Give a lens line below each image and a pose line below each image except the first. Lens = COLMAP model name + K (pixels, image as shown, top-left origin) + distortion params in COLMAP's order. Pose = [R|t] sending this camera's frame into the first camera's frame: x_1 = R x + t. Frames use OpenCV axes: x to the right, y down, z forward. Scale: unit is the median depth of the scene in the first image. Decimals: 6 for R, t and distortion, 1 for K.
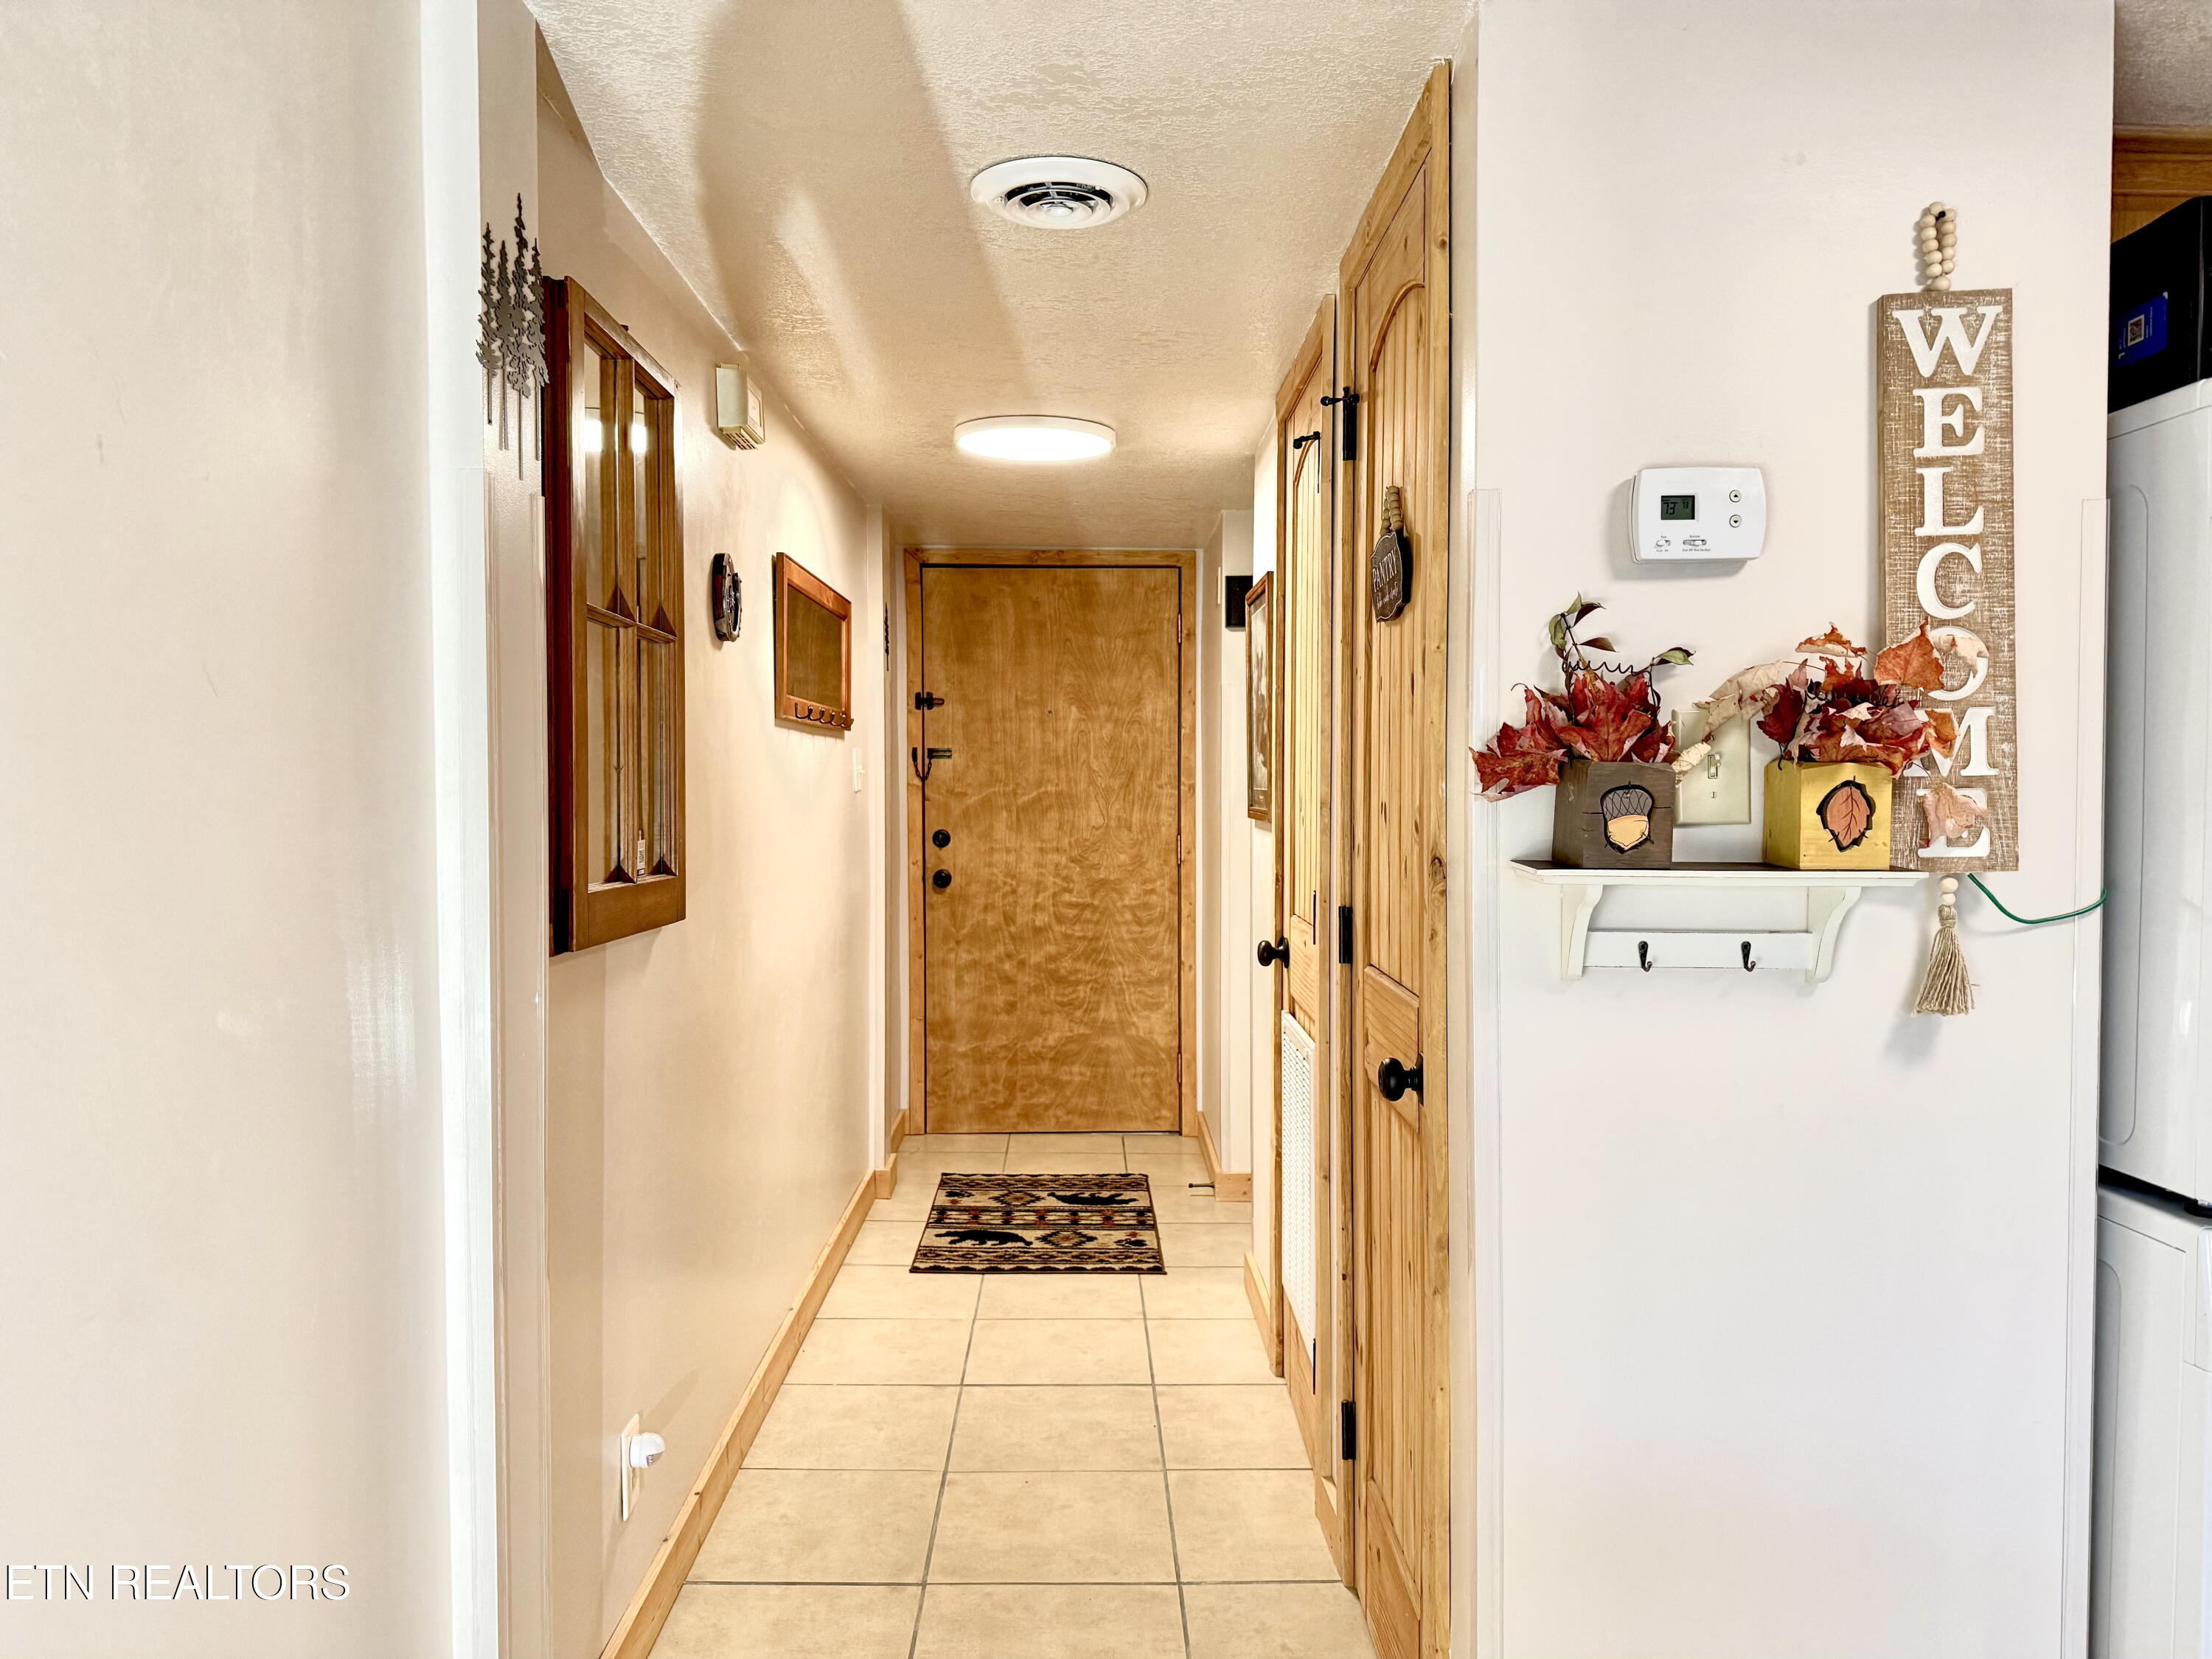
lens RADIAL K [[1525.5, 0, 1118.2], [0, 1525.5, 813.6], [0, 0, 1]] dist [0.045527, -0.004891]
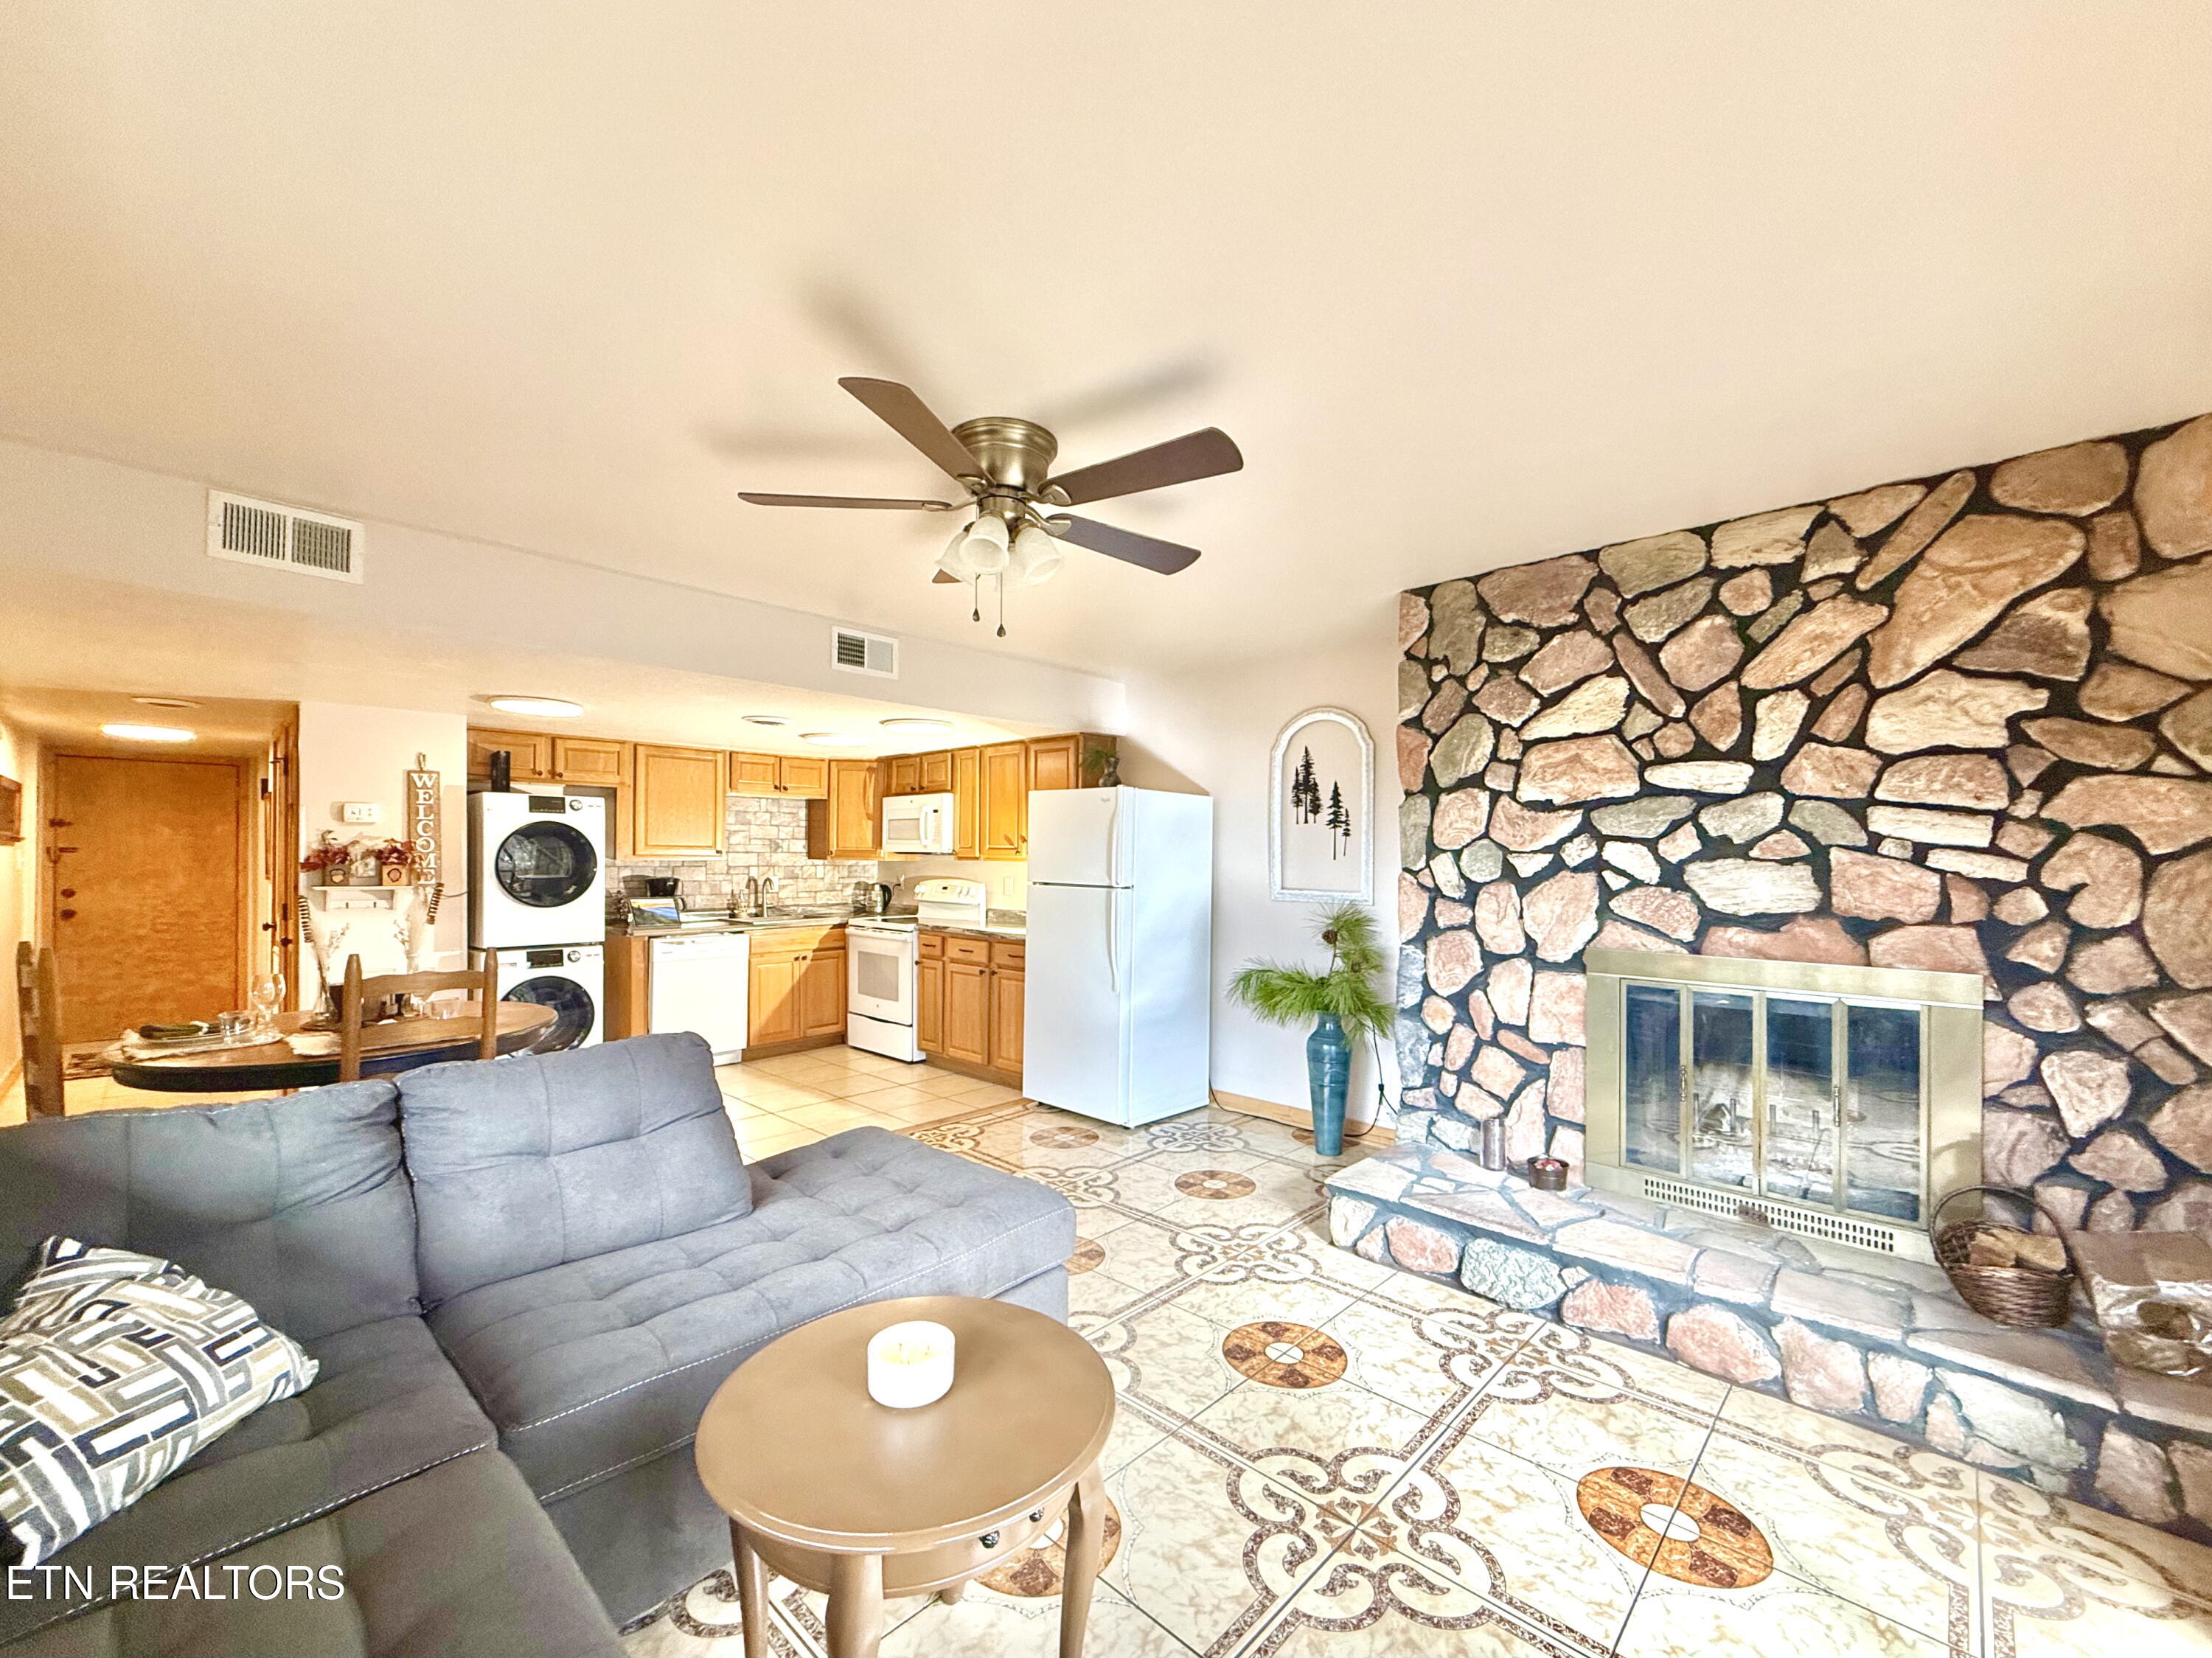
lens RADIAL K [[902.3, 0, 1128.7], [0, 902.3, 854.2], [0, 0, 1]] dist [-0.000287, 0.000181]
pose [[0.702756, 0.006071, 0.711405, 0.045365], [0.012130, 0.999716, -0.020514, 0.016587], [-0.711327, 0.023046, 0.702483, -2.042194]]
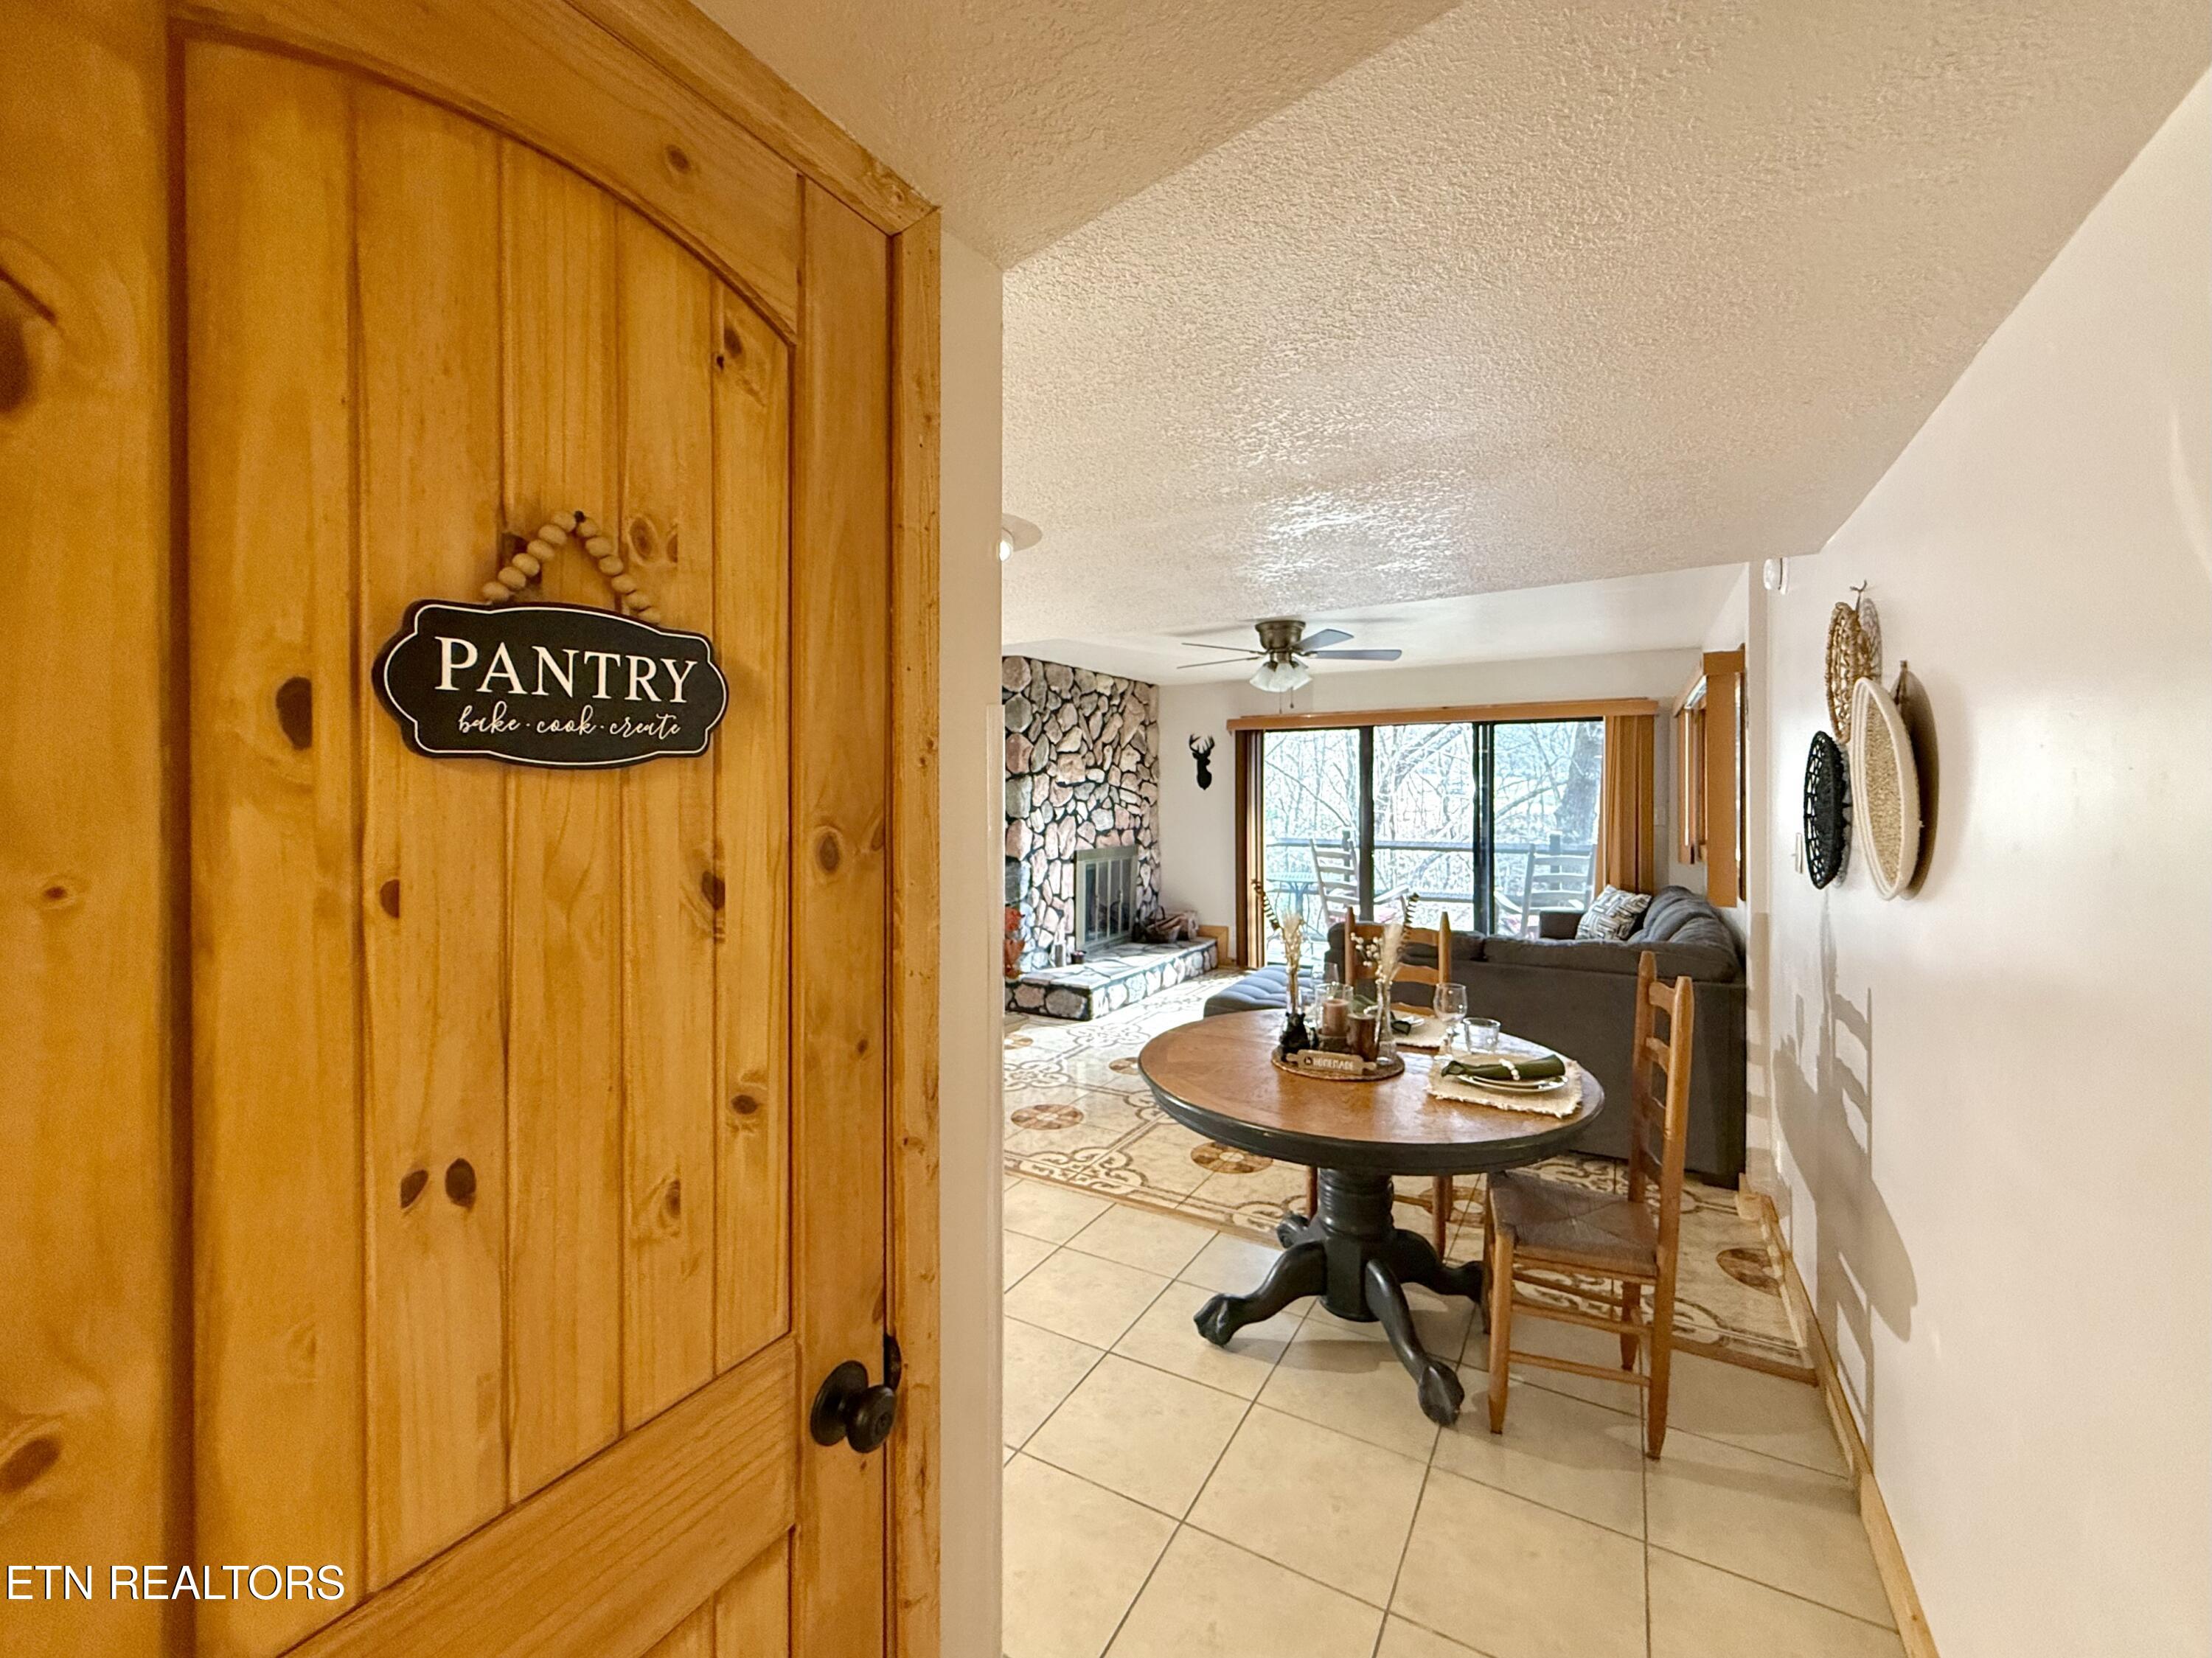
lens RADIAL K [[902.3, 0, 1100.8], [0, 902.3, 795.1], [0, 0, 1]] dist [-0.000287, 0.000181]
pose [[-0.850715, -0.002664, 0.525620, -0.143784], [0.011214, 0.999668, 0.023218, -0.125625], [-0.525507, 0.025646, -0.850403, 1.205297]]
